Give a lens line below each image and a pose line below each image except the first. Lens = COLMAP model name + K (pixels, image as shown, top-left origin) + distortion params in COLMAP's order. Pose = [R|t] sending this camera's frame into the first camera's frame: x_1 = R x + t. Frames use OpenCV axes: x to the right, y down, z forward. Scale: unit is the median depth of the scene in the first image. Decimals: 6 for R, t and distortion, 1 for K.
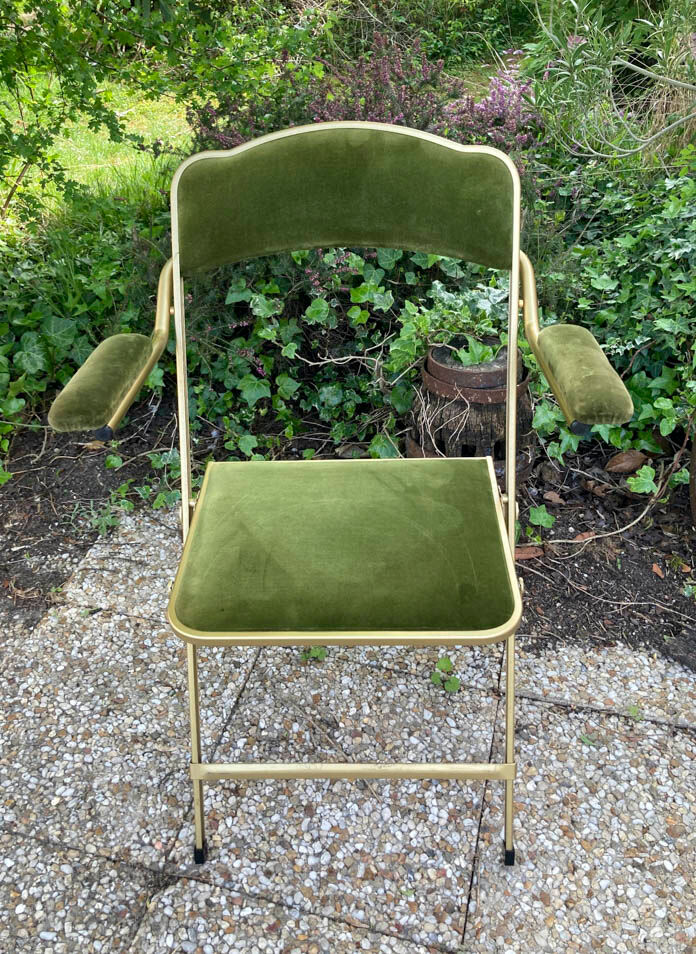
lens RADIAL K [[821.7, 0, 351.2], [0, 821.7, 464.1], [0, 0, 1]] dist [-0.011498, 0.035562]
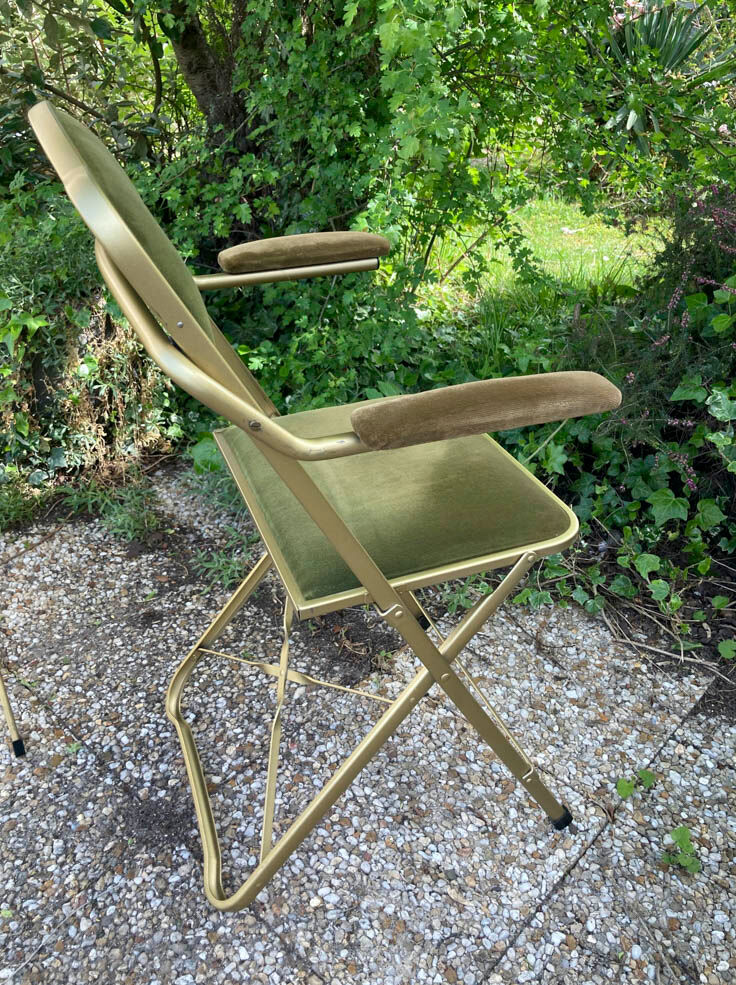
lens RADIAL K [[829.6, 0, 371.4], [0, 829.6, 485.4], [0, 0, 1]] dist [0.004856, 0.004120]
pose [[0.886742, 0.263533, -0.379789, -0.105165], [-0.316000, 0.945216, -0.081926, 0.072044], [0.337392, 0.192661, 0.921438, 0.185957]]
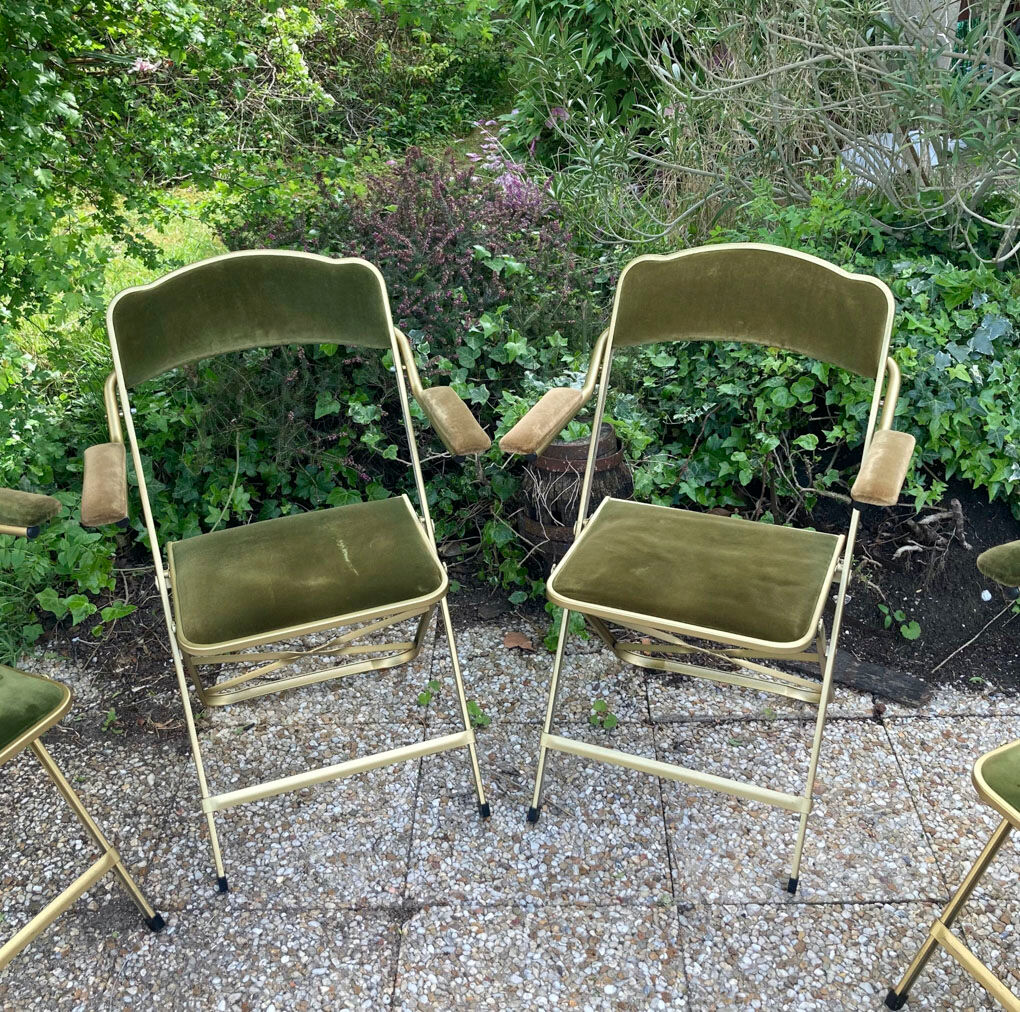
lens RADIAL K [[1154.0, 0, 539.2], [0, 1154.0, 486.6], [0, 0, 1]] dist [0.002536, 0.000000]
pose [[0.966759, -0.127006, 0.221917, -0.284056], [0.157186, 0.979749, -0.124038, 0.142084], [-0.201669, 0.154797, 0.967144, -0.546501]]
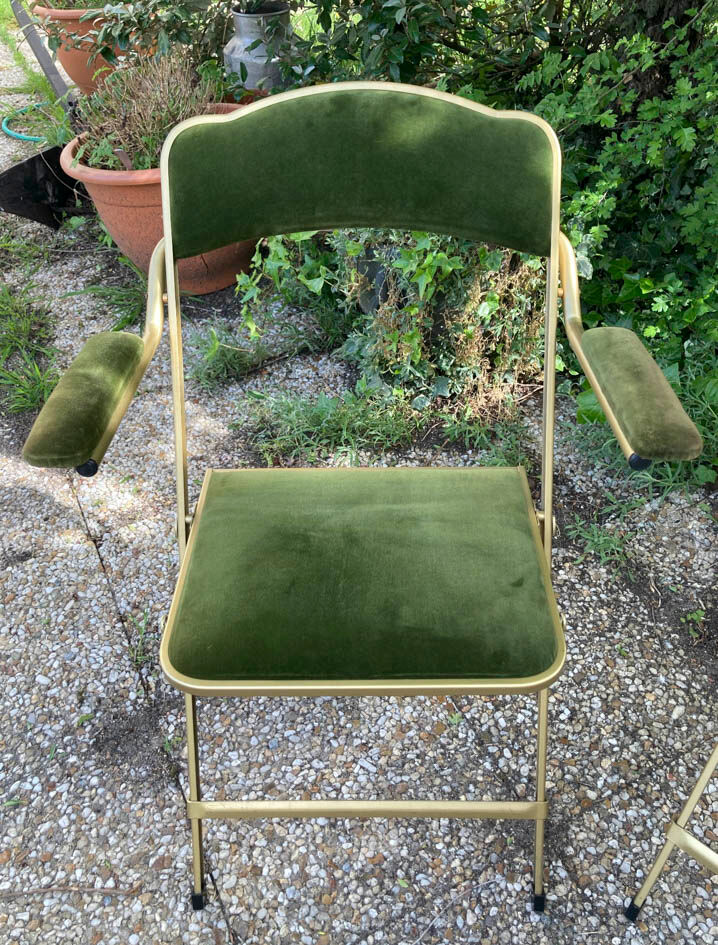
lens RADIAL K [[835.9, 0, 354.6], [0, 835.9, 441.7], [0, 0, 1]] dist [0.001460, 0.008502]
pose [[0.661069, 0.470979, -0.584094, -0.323967], [-0.431217, 0.875533, 0.217933, -0.068961], [0.614035, 0.107802, 0.781882, 0.105571]]
